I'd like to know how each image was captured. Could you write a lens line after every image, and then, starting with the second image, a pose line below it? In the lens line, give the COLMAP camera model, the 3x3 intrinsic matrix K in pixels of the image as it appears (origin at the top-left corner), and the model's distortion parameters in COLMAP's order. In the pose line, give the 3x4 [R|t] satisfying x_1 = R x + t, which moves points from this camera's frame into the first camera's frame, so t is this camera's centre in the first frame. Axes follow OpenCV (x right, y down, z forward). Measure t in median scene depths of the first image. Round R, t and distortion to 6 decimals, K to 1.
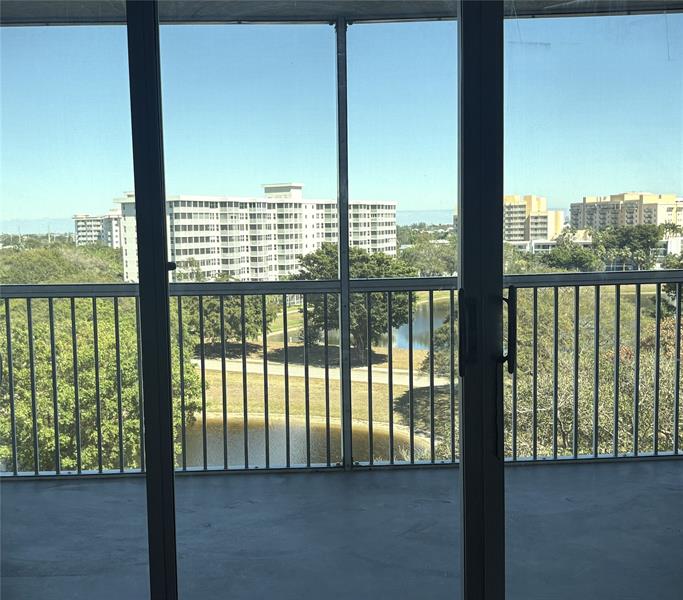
lens RADIAL K [[803.3, 0, 340.0], [0, 803.3, 299.1], [0, 0, 1]] dist [0.016340, 0.000000]
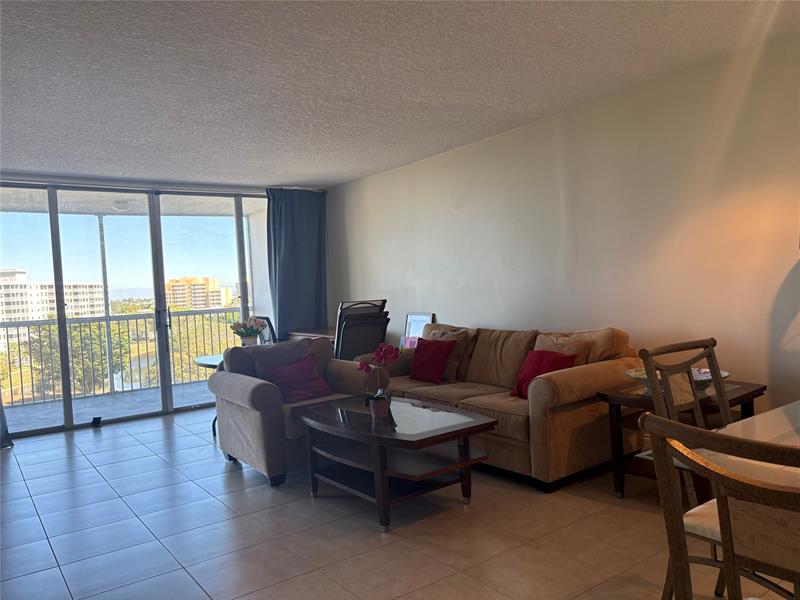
lens RADIAL K [[605.2, 0, 400.2], [0, 605.2, 299.8], [0, 0, 1]] dist [-0.001161, -0.000267]
pose [[0.844194, -0.027714, 0.535321, -0.062596], [0.075058, 0.994935, -0.066856, 0.013683], [-0.530757, 0.096620, 0.841998, -0.126419]]
